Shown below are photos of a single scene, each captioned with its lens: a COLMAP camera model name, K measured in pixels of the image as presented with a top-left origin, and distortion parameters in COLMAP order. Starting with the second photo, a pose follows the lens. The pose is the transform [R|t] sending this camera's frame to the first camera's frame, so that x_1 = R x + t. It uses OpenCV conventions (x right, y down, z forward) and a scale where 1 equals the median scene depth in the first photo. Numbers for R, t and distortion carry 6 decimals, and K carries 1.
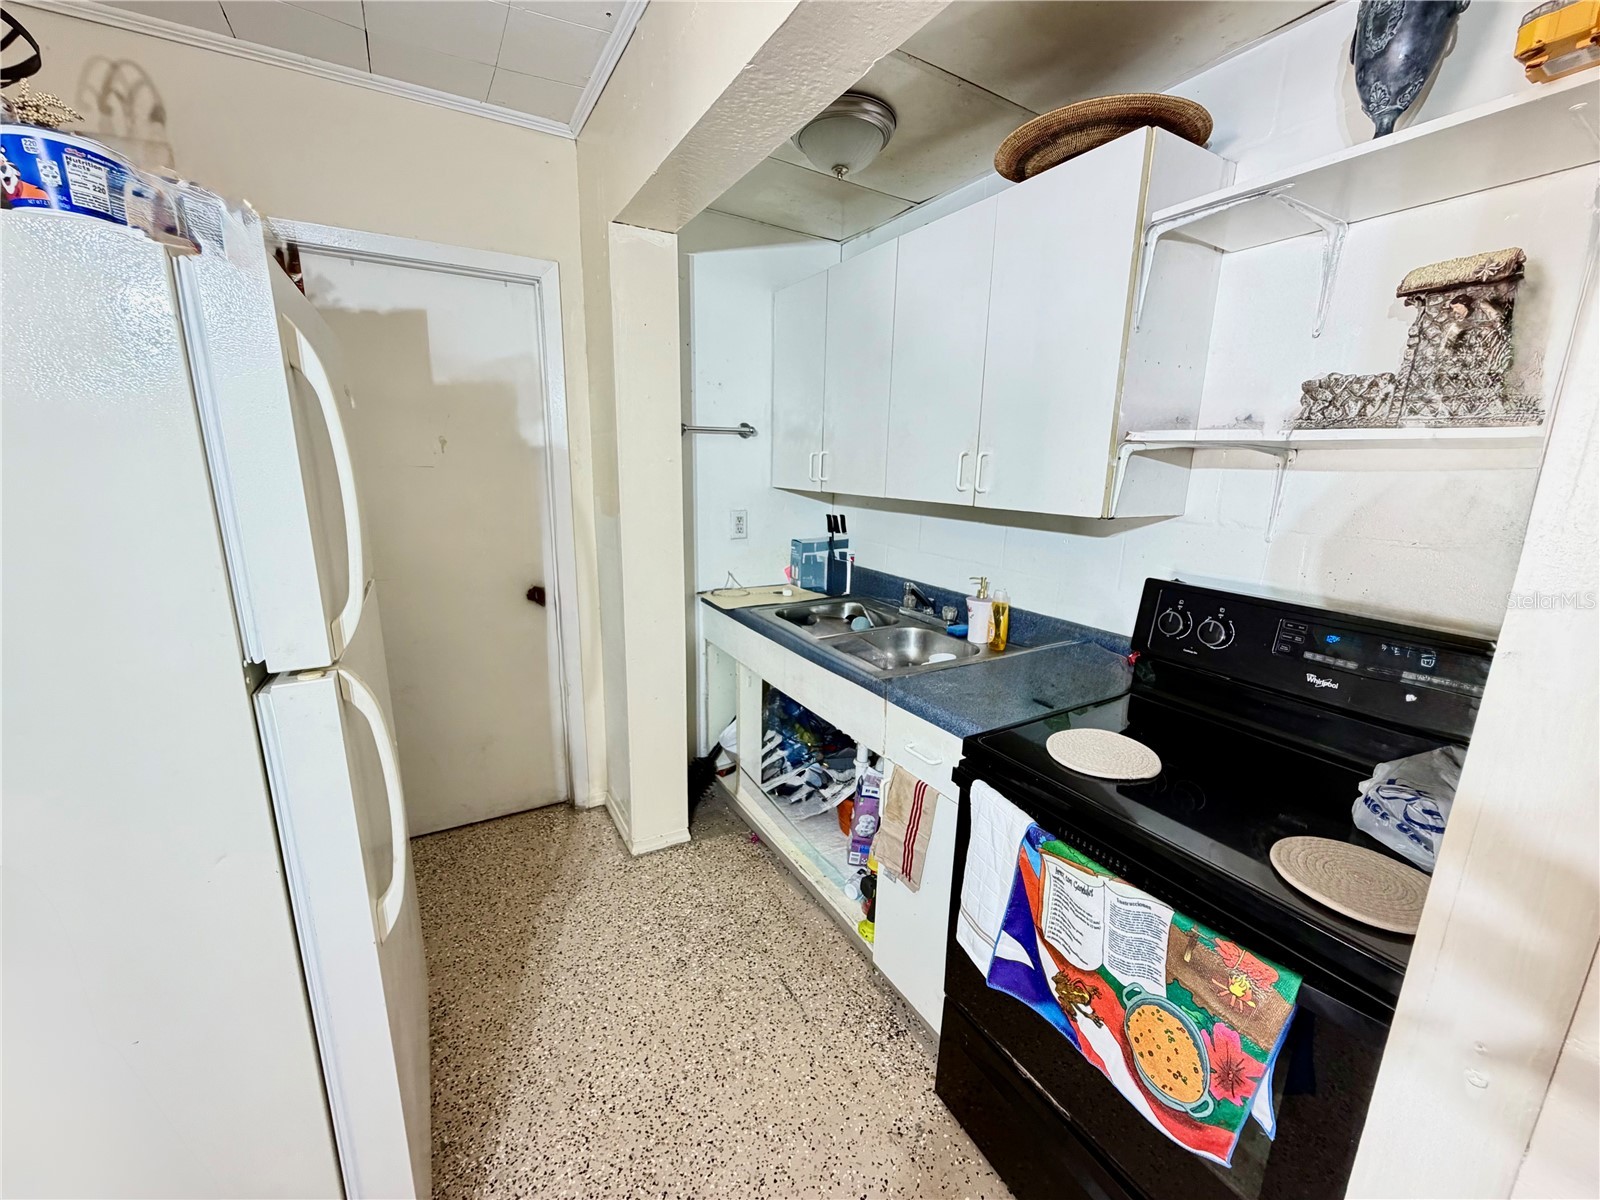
lens RADIAL K [[638.3, 0, 799.0], [0, 638.3, 599.4], [0, 0, 1]] dist [0.002348, -0.000133]
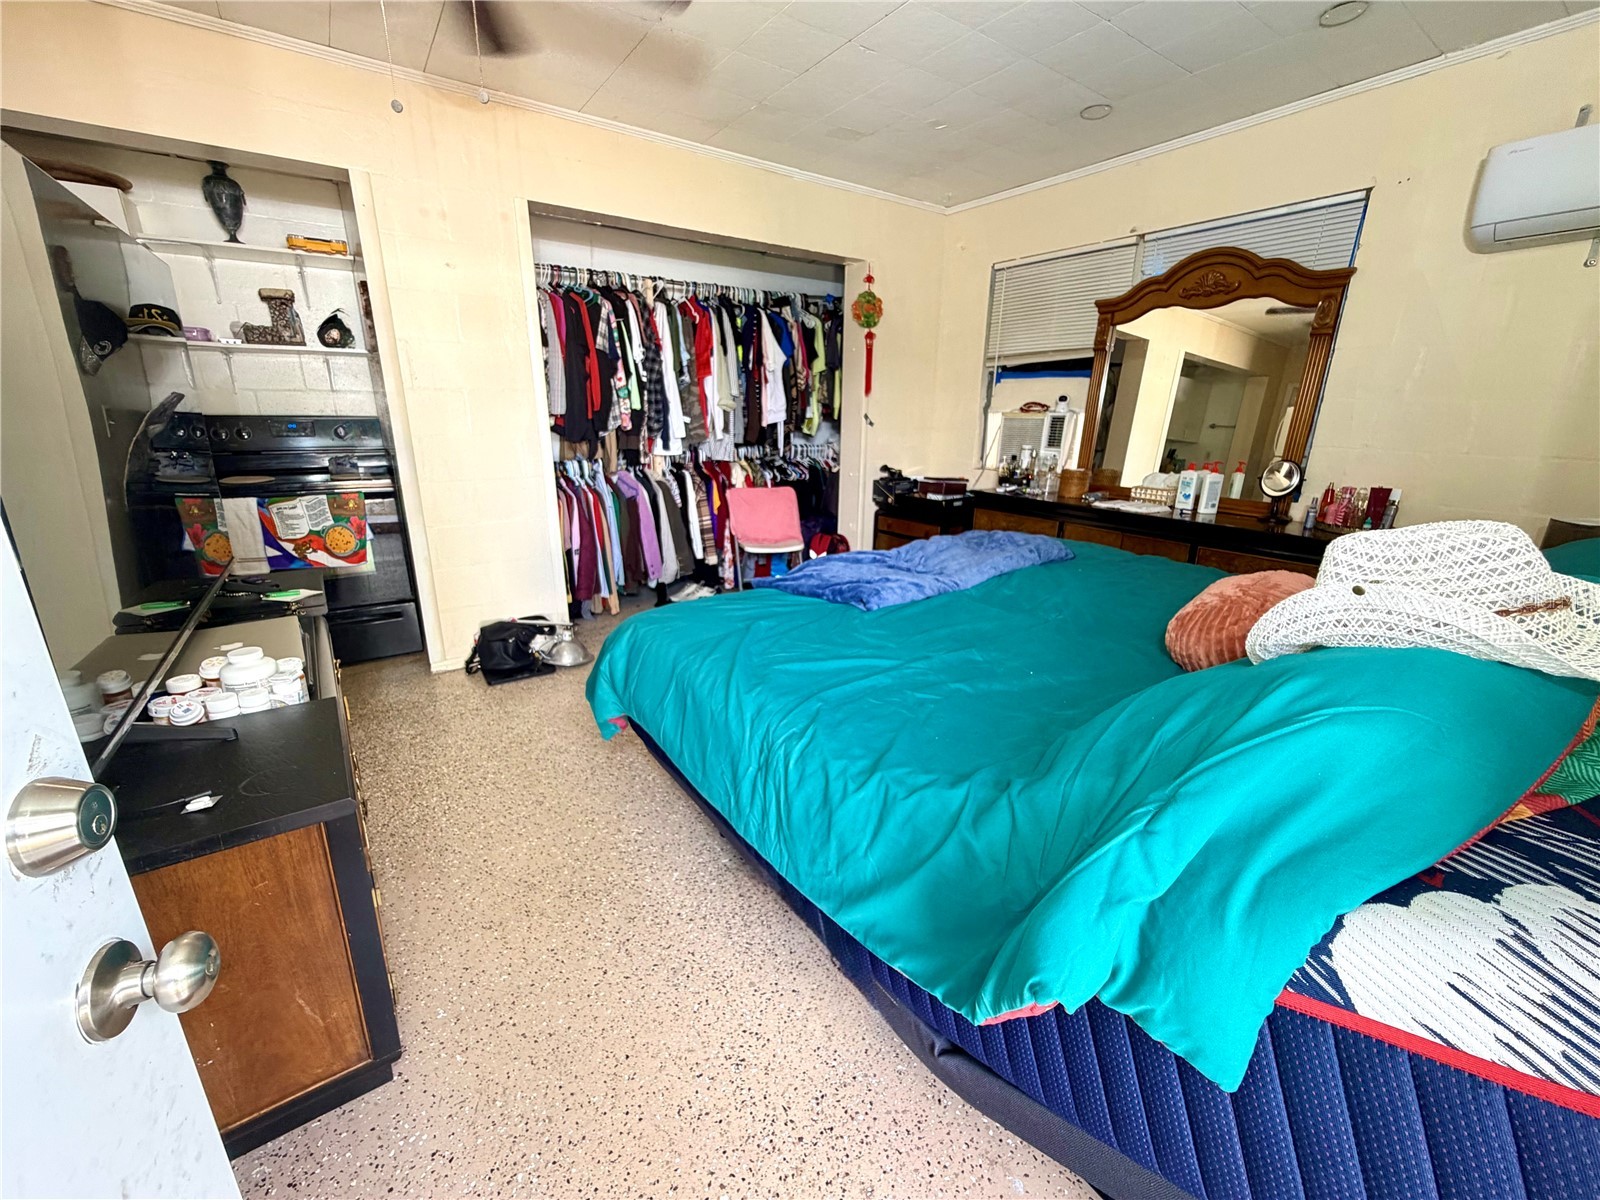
lens RADIAL K [[638.3, 0, 793.1], [0, 638.3, 596.7], [0, 0, 1]] dist [0.002348, -0.000133]
pose [[-0.081757, -0.314655, 0.945679, -2.456471], [0.202597, 0.923797, 0.324889, 0.324821], [-0.975843, 0.218154, -0.011778, -1.026949]]
